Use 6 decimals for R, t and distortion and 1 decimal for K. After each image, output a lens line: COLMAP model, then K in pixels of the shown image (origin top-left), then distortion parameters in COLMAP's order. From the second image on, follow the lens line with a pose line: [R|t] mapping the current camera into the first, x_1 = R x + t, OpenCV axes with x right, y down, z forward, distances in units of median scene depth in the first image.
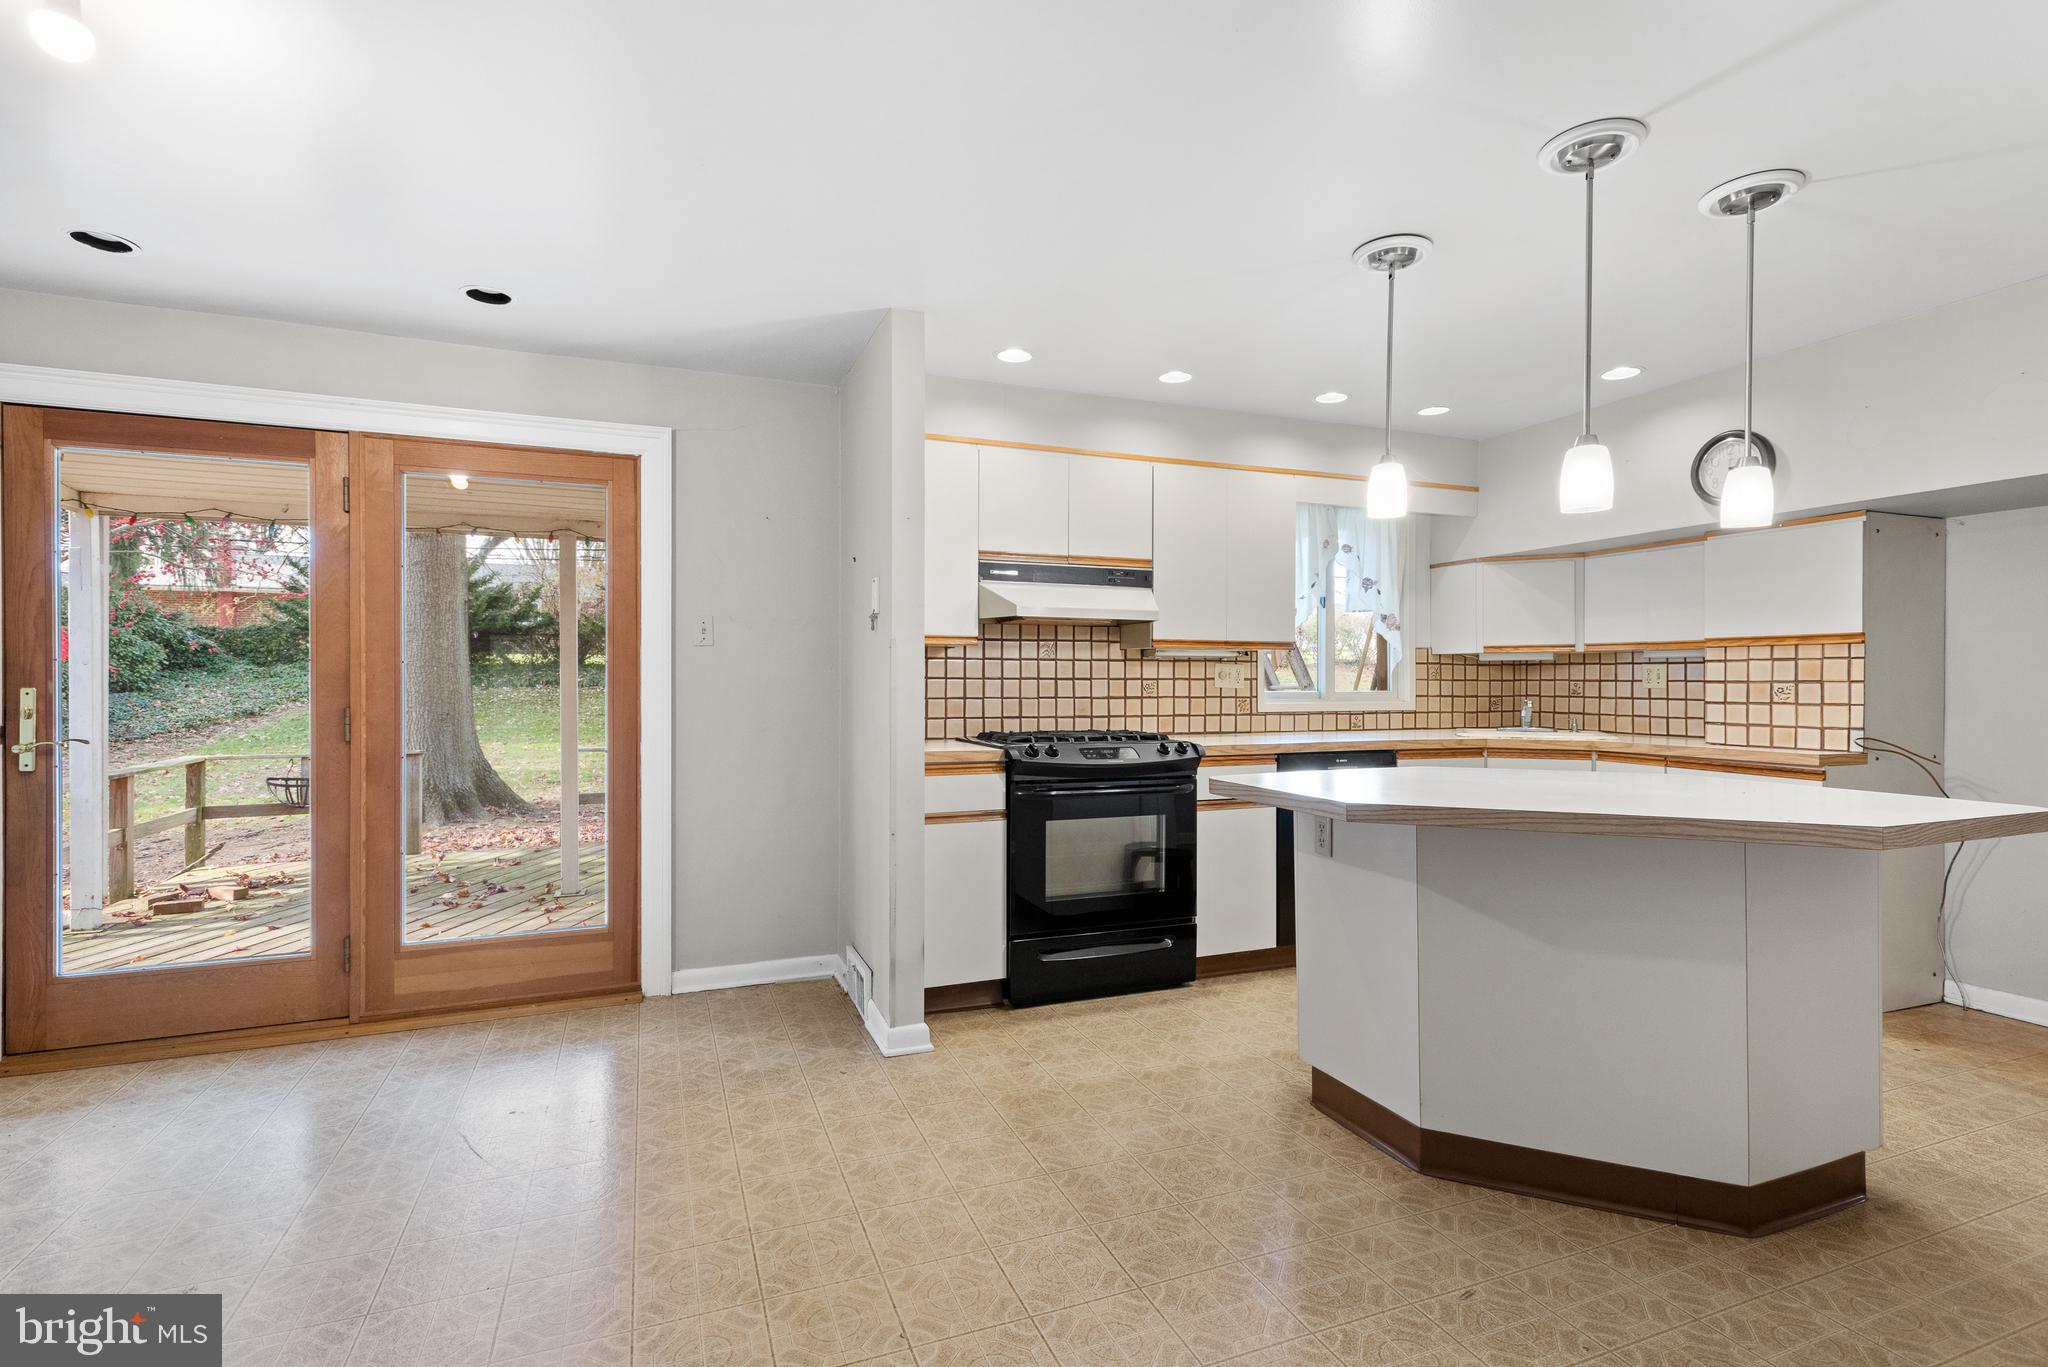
lens RADIAL K [[978.5, 0, 1026.3], [0, 978.5, 675.9], [0, 0, 1]] dist [0.015715, -0.003689]
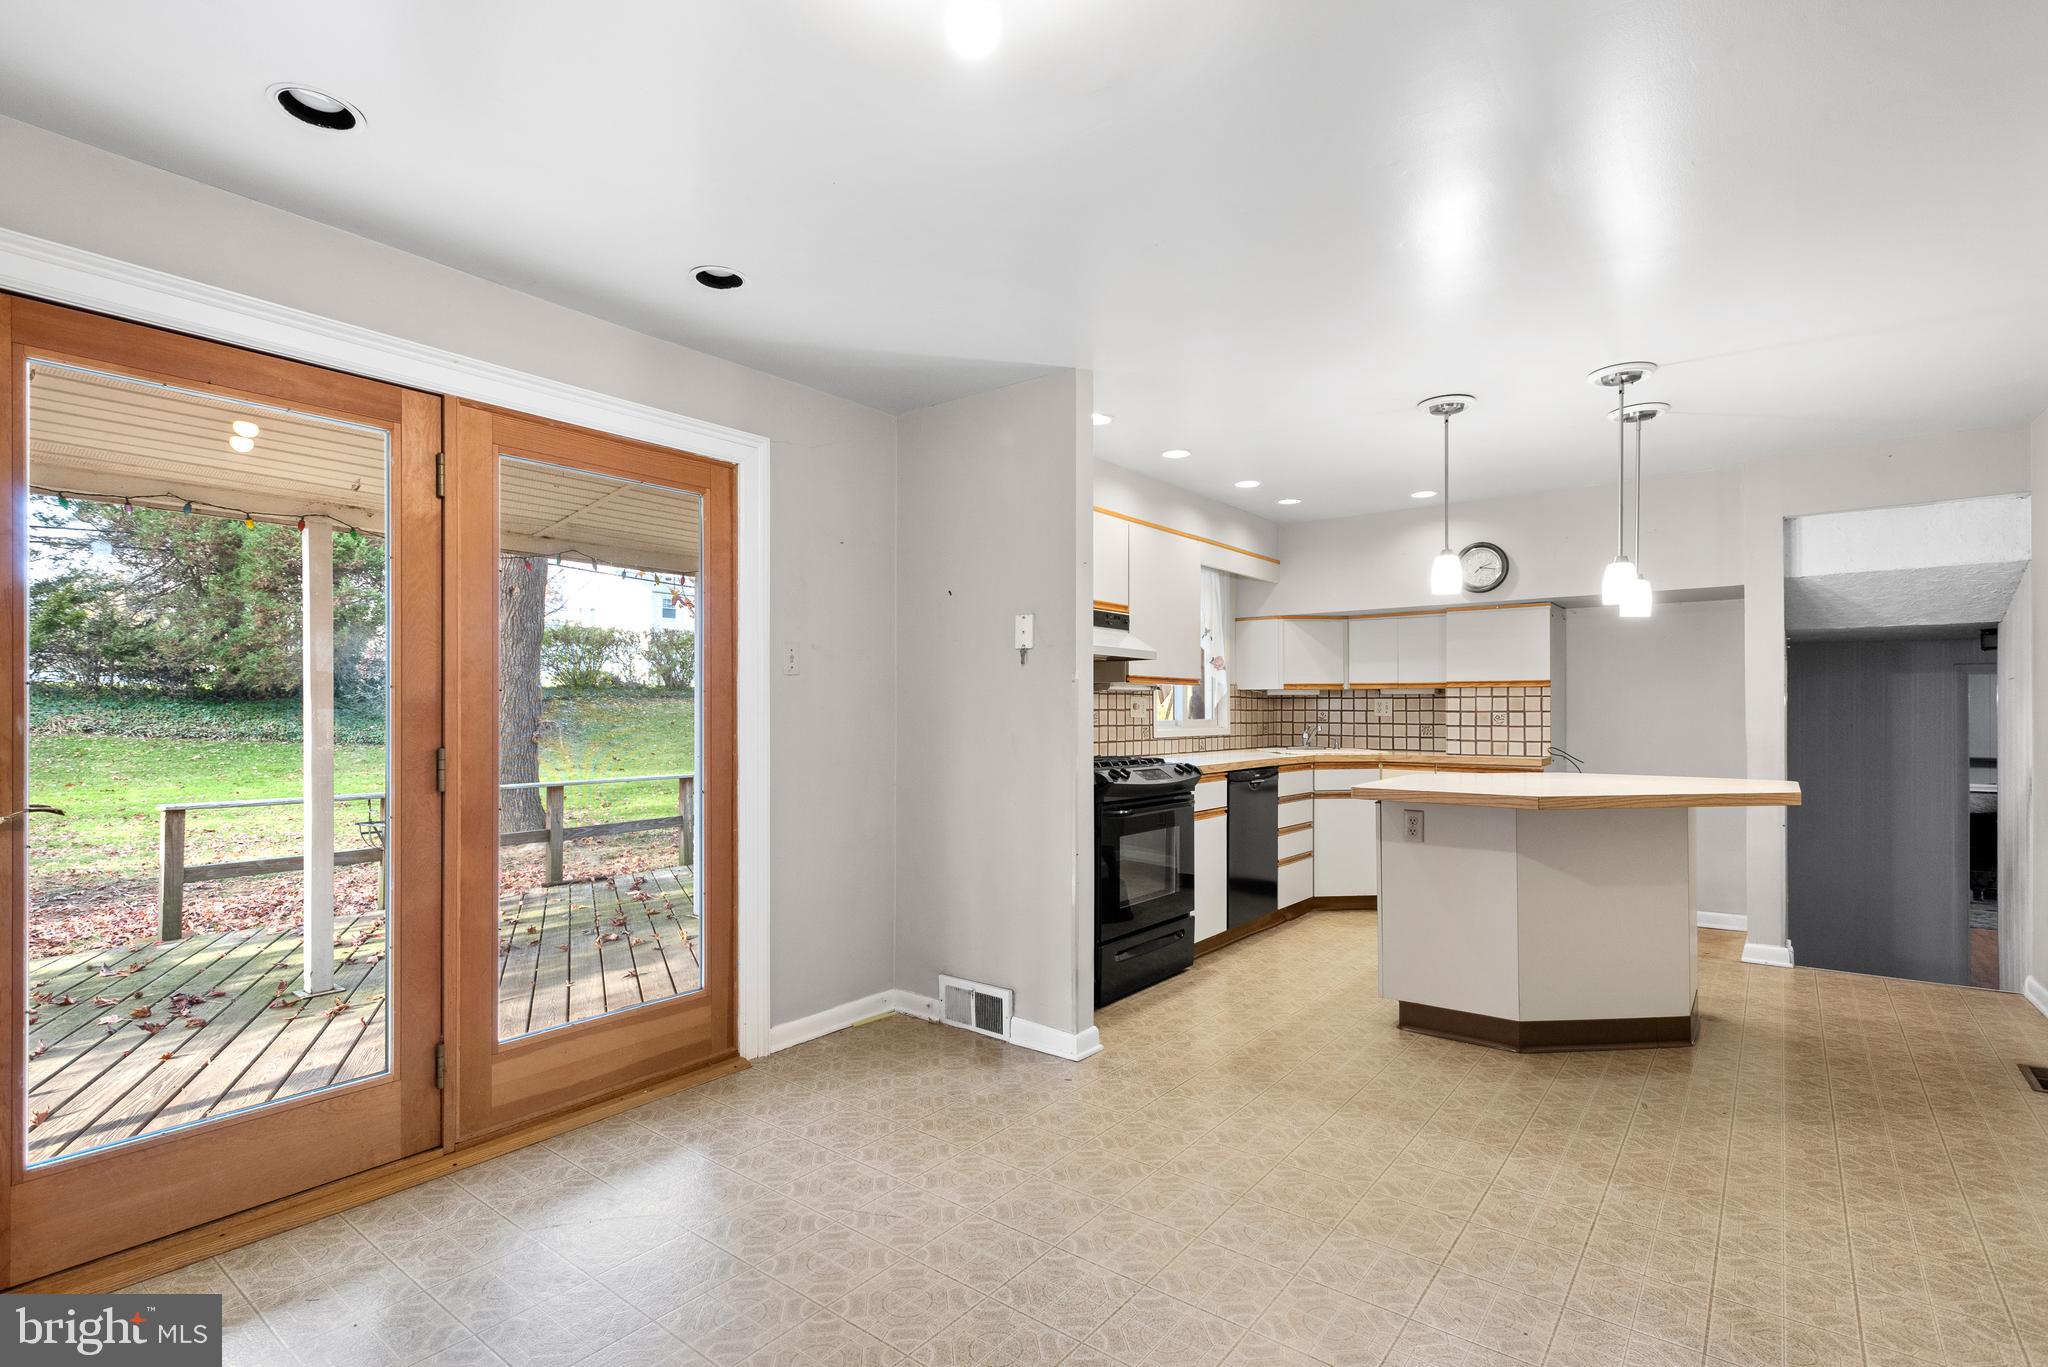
lens RADIAL K [[978.5, 0, 1045.3], [0, 978.5, 695.9], [0, 0, 1]] dist [0.015715, -0.003689]
pose [[0.856902, 0.006499, 0.515439, -0.618445], [-0.001727, 0.999951, -0.009738, -0.002104], [-0.515477, 0.007455, 0.856871, 0.078099]]
